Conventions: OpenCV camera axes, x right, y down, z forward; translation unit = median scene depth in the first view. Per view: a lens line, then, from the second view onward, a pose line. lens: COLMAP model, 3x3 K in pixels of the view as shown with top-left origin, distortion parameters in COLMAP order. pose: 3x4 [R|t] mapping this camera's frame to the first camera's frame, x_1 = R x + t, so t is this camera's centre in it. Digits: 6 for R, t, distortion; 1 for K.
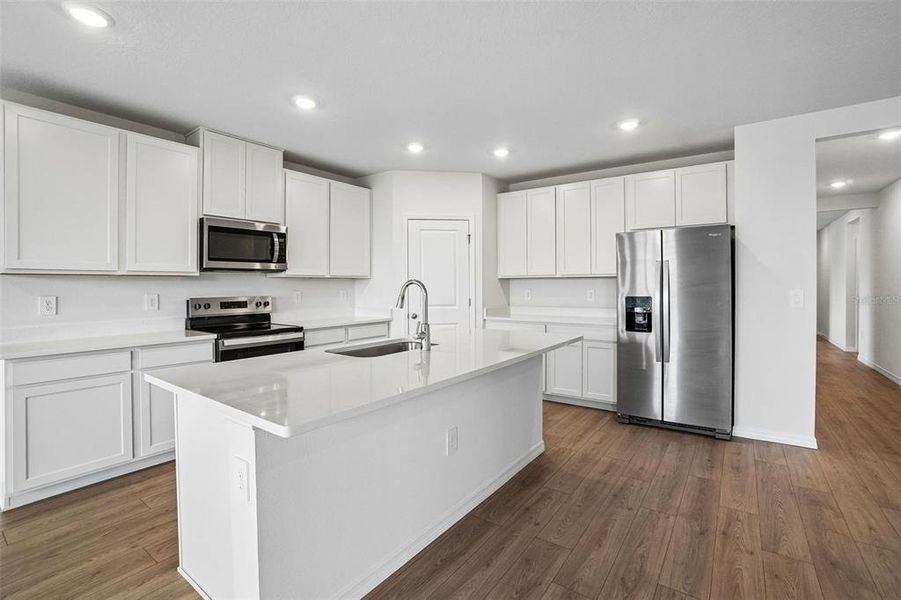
lens RADIAL K [[403.9, 0, 455.7], [0, 403.9, 285.7], [0, 0, 1]] dist [-0.036090, 0.009458]
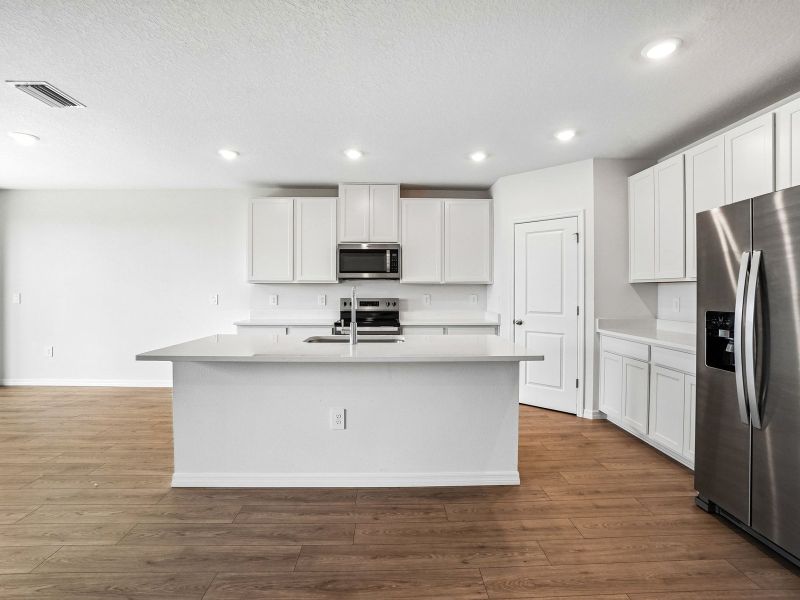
lens RADIAL K [[402.1, 0, 401.8], [0, 402.1, 287.5], [0, 0, 1]] dist [-0.035575, 0.008922]
pose [[0.609973, 0.001405, -0.792421, 0.640130], [-0.006360, 0.999975, -0.003123, -0.004899], [0.792396, 0.006945, 0.609967, 0.244627]]
